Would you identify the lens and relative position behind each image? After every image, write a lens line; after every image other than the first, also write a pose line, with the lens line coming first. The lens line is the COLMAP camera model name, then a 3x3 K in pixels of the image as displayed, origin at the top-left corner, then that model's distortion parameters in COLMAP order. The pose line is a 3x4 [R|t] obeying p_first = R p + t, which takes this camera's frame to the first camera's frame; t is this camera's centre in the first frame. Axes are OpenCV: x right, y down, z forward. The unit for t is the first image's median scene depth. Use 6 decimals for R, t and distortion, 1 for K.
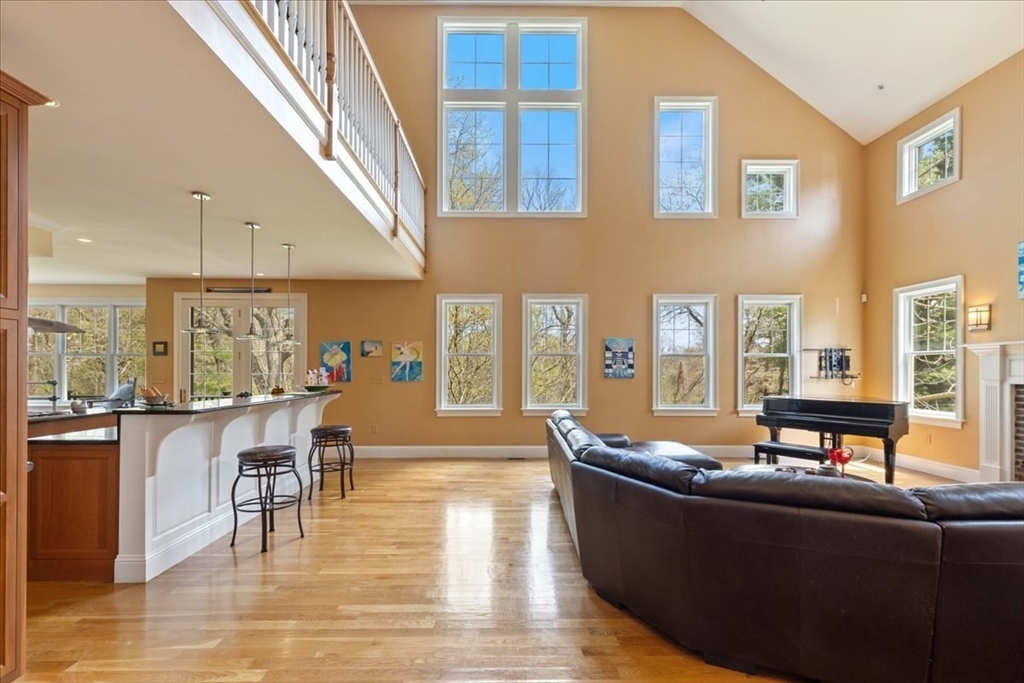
lens RADIAL K [[464.3, 0, 512.8], [0, 464.3, 371.6], [0, 0, 1]] dist [0.005158, -0.001309]
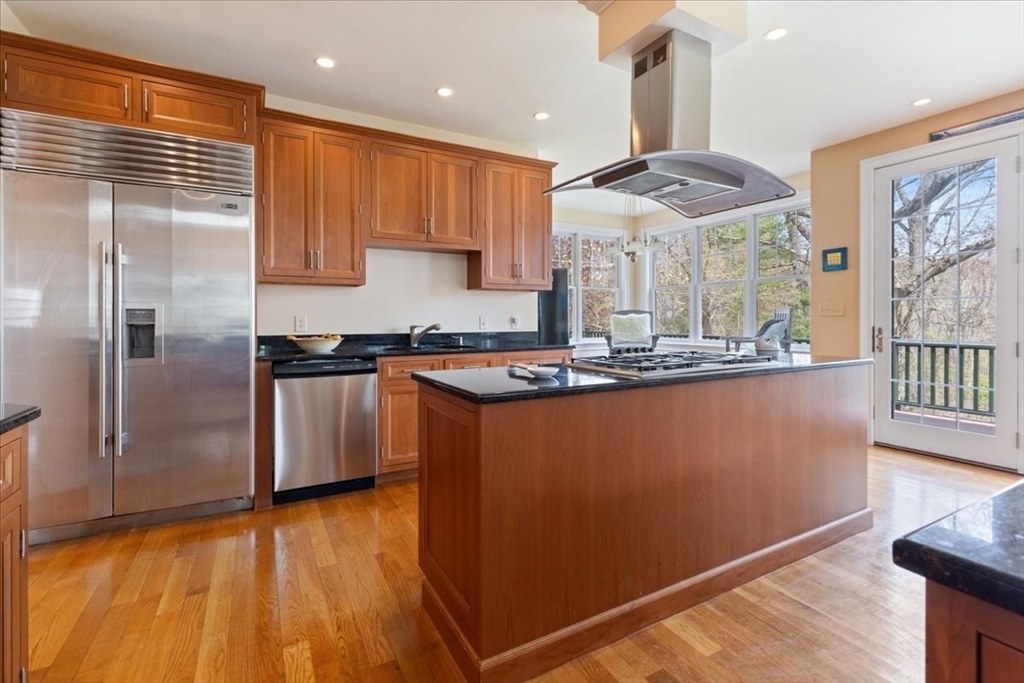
lens RADIAL K [[464.3, 0, 513.0], [0, 464.3, 315.5], [0, 0, 1]] dist [0.005158, -0.001309]
pose [[0.456932, -0.000801, -0.889501, -0.399161], [0.002391, 0.999997, 0.000327, 0.022695], [0.889498, -0.002276, 0.456933, 0.336989]]
